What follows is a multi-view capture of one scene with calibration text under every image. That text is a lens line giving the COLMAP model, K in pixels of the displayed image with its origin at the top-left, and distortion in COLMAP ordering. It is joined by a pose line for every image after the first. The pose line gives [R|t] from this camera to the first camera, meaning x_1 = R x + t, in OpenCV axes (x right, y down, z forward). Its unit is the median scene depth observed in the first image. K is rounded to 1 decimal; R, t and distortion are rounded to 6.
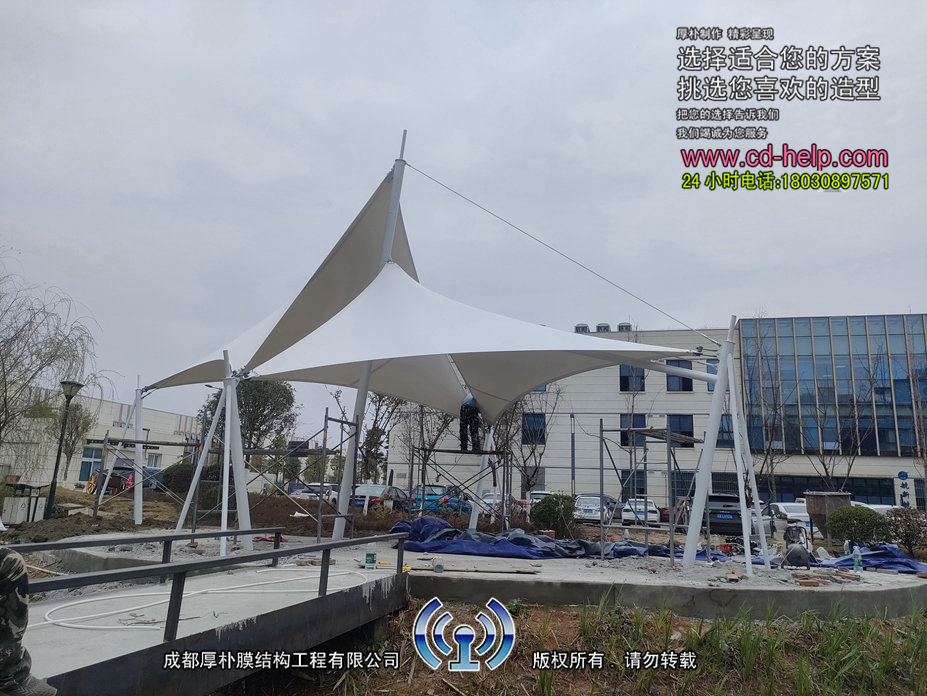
lens RADIAL K [[686.1, 0, 463.5], [0, 686.1, 348.0], [0, 0, 1]] dist [0.011578, 0.000168]
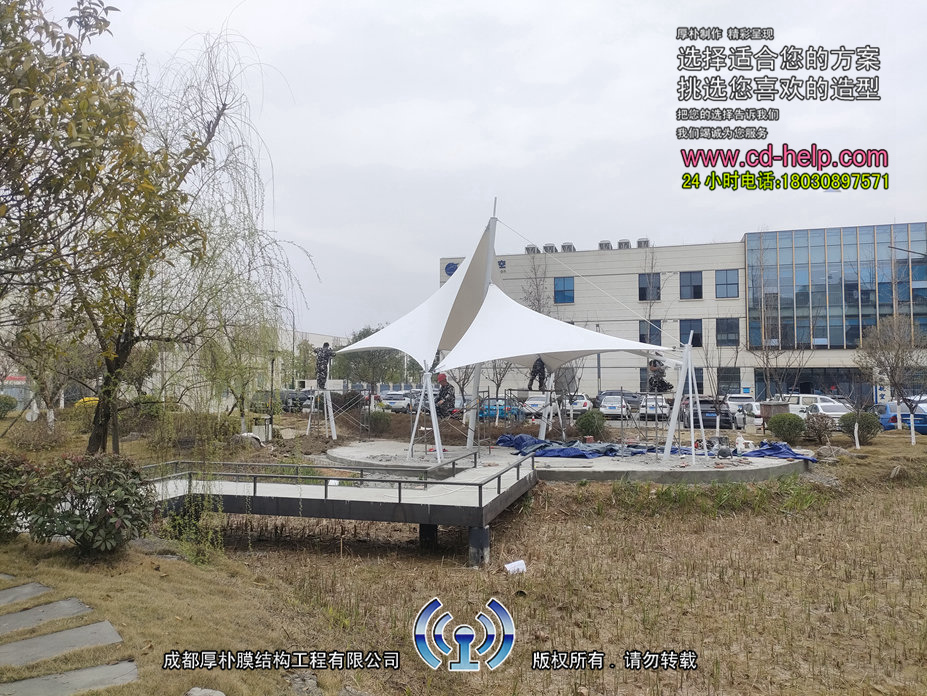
lens RADIAL K [[686.1, 0, 463.5], [0, 686.1, 348.0], [0, 0, 1]] dist [0.011578, 0.000168]
pose [[0.998625, -0.039893, -0.034009, -0.034507], [0.044937, 0.985519, 0.163503, -0.068719], [0.026993, -0.164807, 0.985956, -0.180107]]
